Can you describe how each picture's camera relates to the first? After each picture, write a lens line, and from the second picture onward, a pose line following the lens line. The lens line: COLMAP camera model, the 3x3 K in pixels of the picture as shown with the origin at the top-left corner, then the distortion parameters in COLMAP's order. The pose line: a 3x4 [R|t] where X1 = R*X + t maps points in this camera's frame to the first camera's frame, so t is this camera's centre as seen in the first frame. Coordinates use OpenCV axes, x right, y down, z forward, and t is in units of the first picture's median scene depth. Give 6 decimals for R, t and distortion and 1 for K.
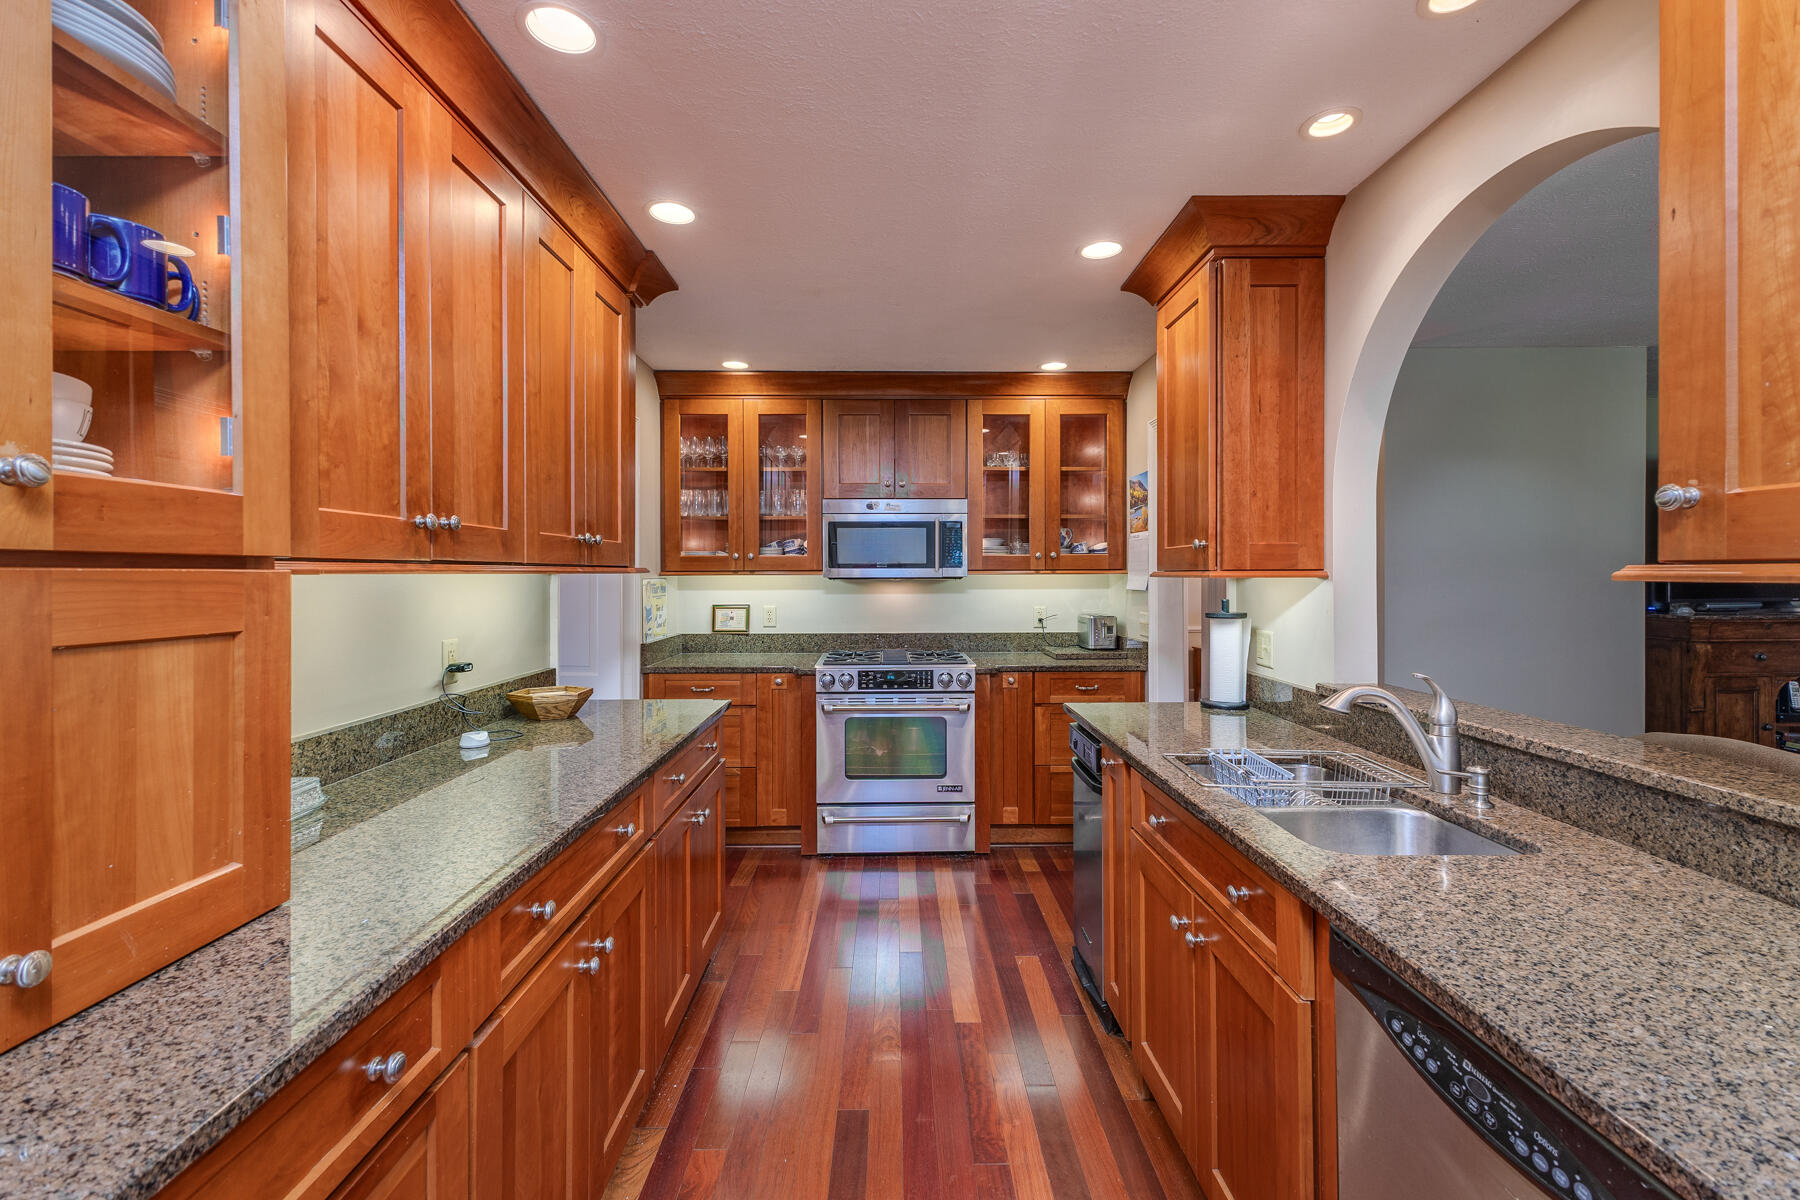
lens RADIAL K [[807.1, 0, 899.5], [0, 807.1, 568.4], [0, 0, 1]] dist [0.026538, 0.000119]
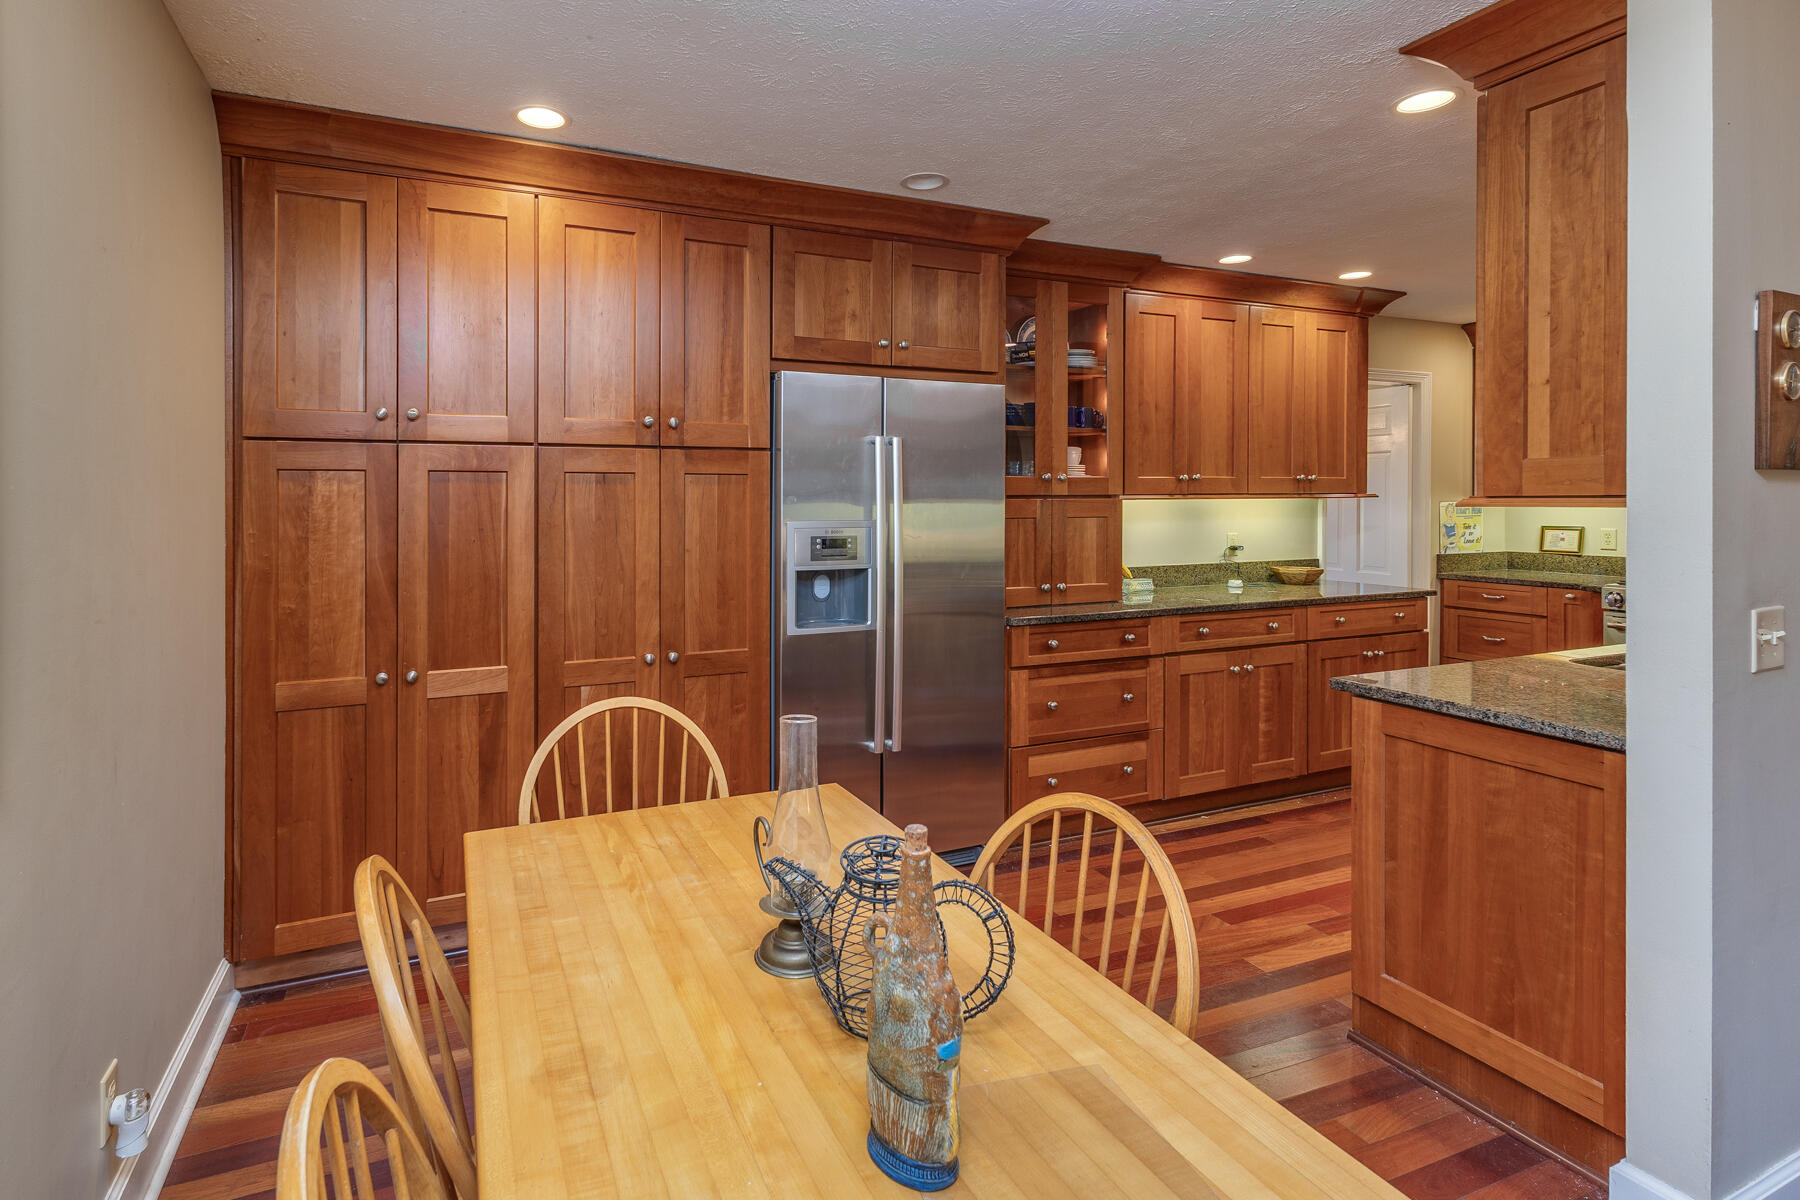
lens RADIAL K [[807.1, 0, 899.5], [0, 807.1, 568.4], [0, 0, 1]] dist [0.026538, 0.000119]
pose [[0.470514, 0.079050, -0.878845, 0.605215], [0.007303, 0.995596, 0.093461, -0.010652], [0.882362, -0.050393, 0.467865, -0.466246]]
